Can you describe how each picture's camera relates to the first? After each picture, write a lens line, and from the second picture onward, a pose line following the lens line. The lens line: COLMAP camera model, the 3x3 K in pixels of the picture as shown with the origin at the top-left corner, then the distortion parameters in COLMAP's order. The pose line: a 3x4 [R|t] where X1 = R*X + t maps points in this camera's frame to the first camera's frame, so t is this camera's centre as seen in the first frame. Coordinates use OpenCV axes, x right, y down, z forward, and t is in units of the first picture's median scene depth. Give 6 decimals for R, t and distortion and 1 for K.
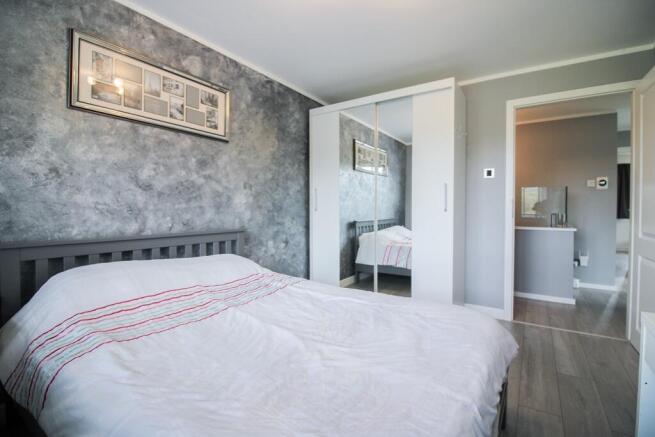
lens RADIAL K [[304.3, 0, 327.3], [0, 304.3, 215.0], [0, 0, 1]] dist [0.000544, -0.012379]
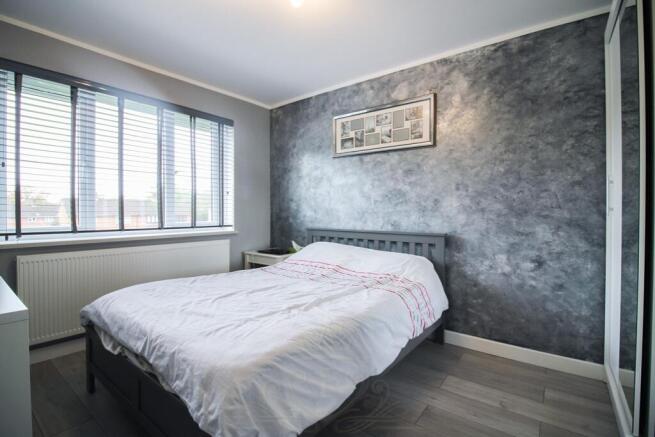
lens RADIAL K [[304.3, 0, 327.3], [0, 304.3, 215.0], [0, 0, 1]] dist [0.000544, -0.012379]
pose [[-0.058228, 0.010079, -0.998252, 0.767414], [-0.021435, 0.999706, 0.011344, -0.016930], [0.998073, 0.022058, -0.057995, 0.786630]]
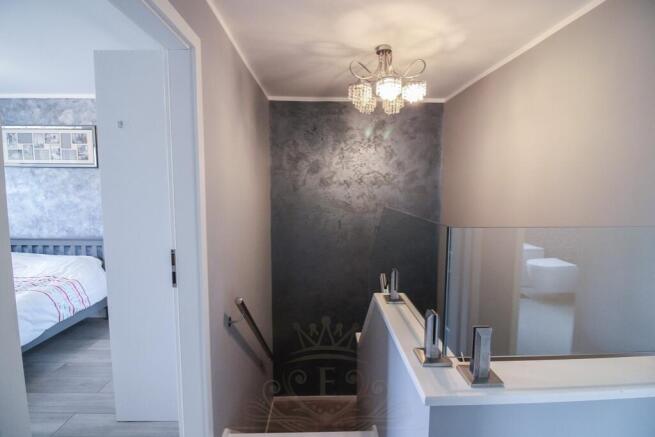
lens RADIAL K [[304.3, 0, 327.3], [0, 304.3, 215.0], [0, 0, 1]] dist [0.000544, -0.012379]
pose [[0.585744, 0.070590, -0.807416, 1.380527], [-0.018978, 0.997121, 0.073408, -0.170903], [0.810274, -0.027676, 0.585398, 1.135098]]
